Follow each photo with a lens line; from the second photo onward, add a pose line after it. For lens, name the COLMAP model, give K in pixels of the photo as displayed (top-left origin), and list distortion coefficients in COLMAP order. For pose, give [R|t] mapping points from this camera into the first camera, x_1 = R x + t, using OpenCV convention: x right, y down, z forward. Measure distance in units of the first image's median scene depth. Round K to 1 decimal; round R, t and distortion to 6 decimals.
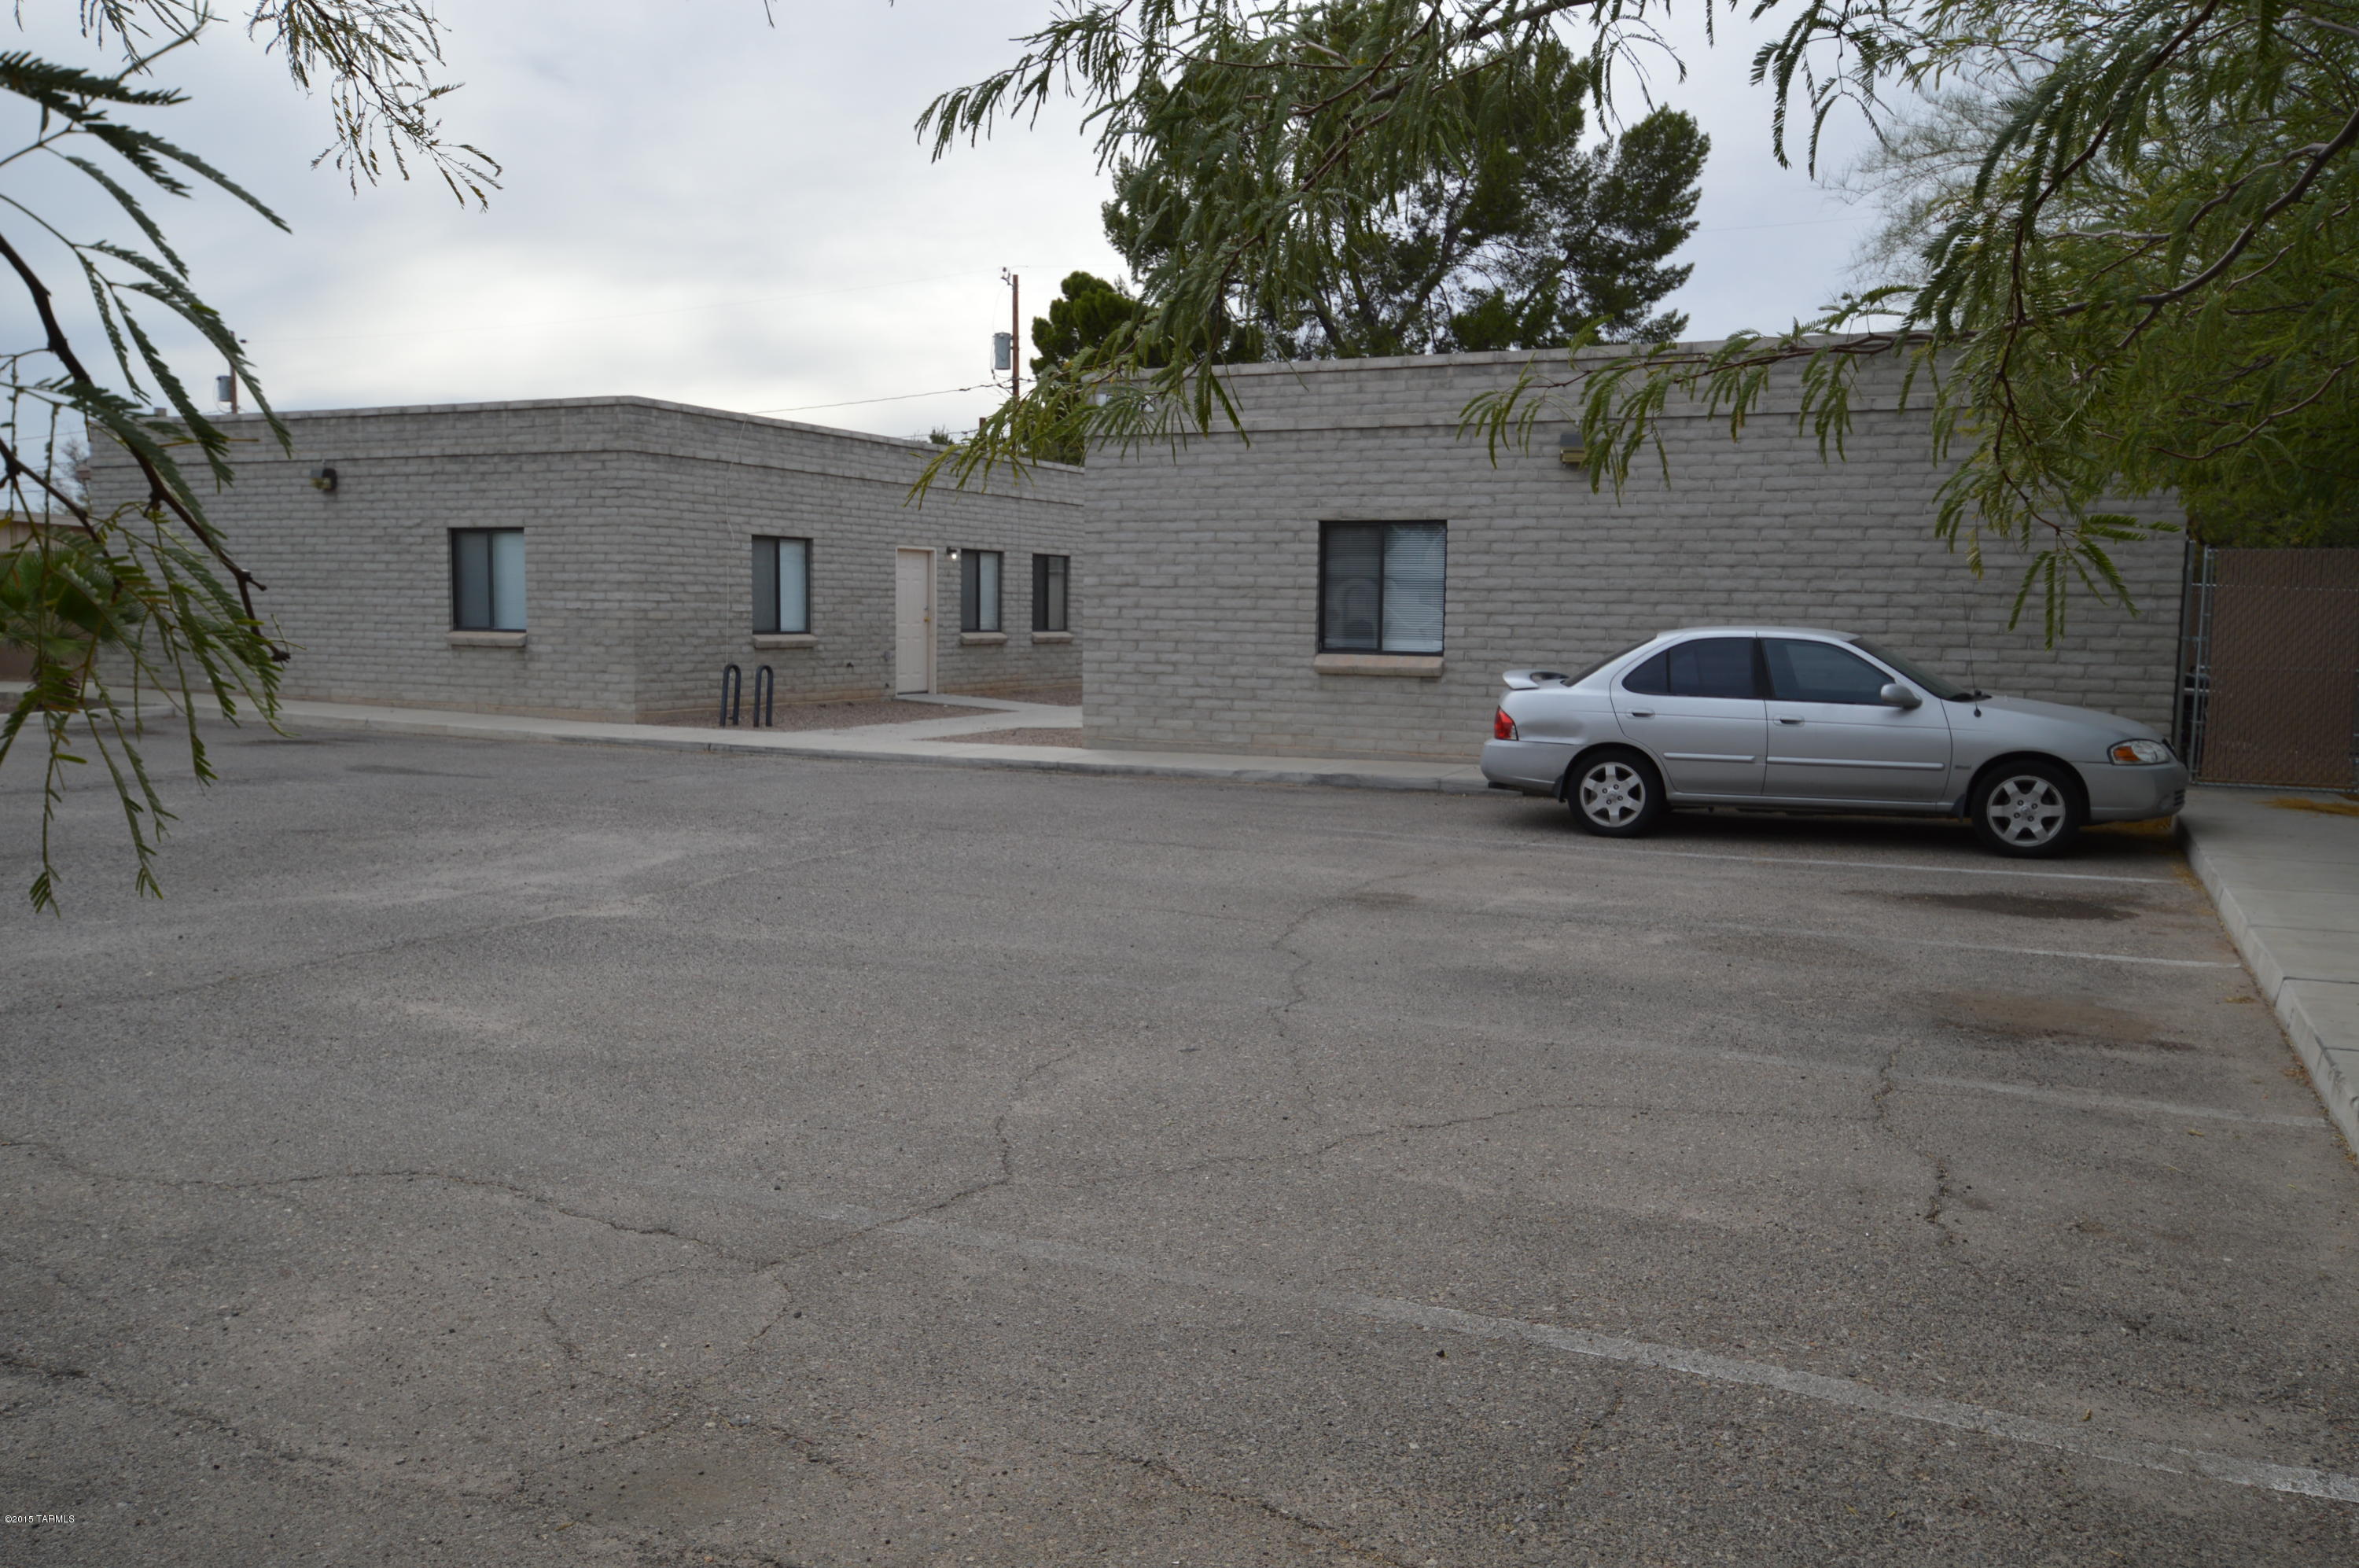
lens RADIAL K [[1807.0, 0, 1182.1], [0, 1807.0, 781.4], [0, 0, 1]] dist [-0.005726, 0.000198]
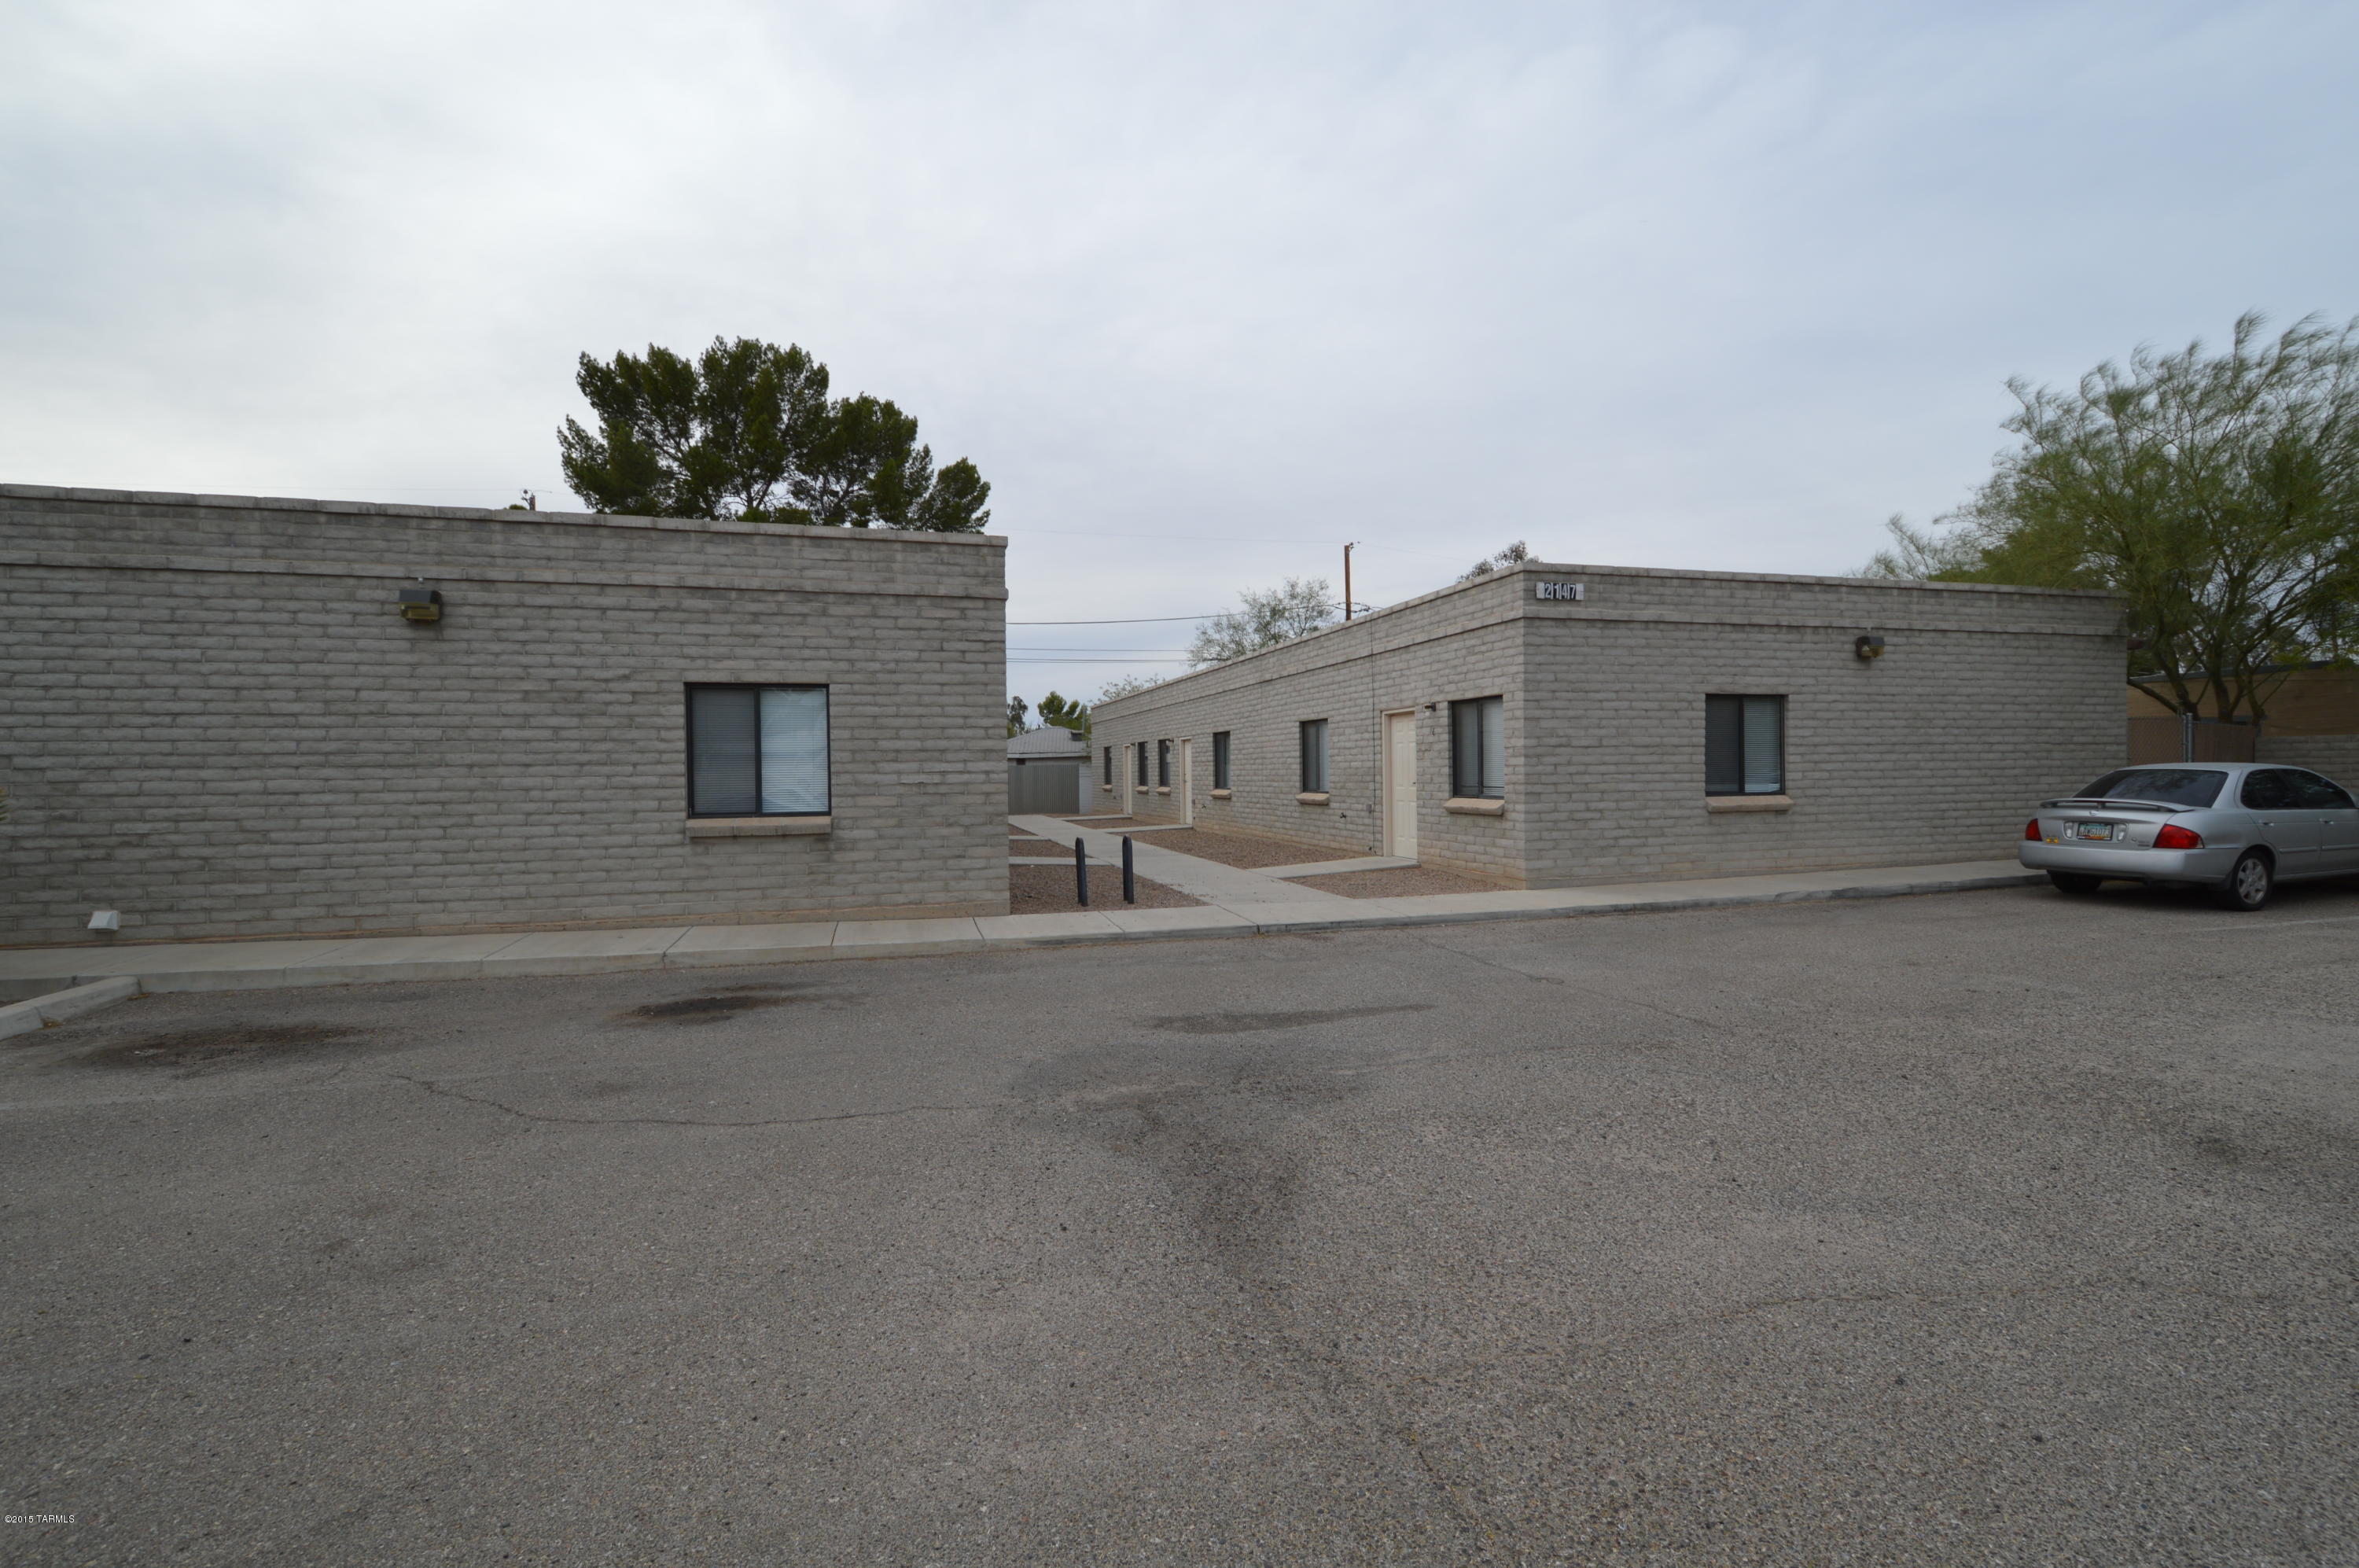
lens RADIAL K [[1043.3, 0, 1178.7], [0, 1043.3, 784.7], [0, 0, 1]] dist [0.001378, -0.000263]
pose [[0.745021, -0.030905, 0.666324, -0.668074], [0.087349, 0.994844, -0.051524, -0.070934], [-0.661297, 0.096589, 0.743880, 0.669520]]
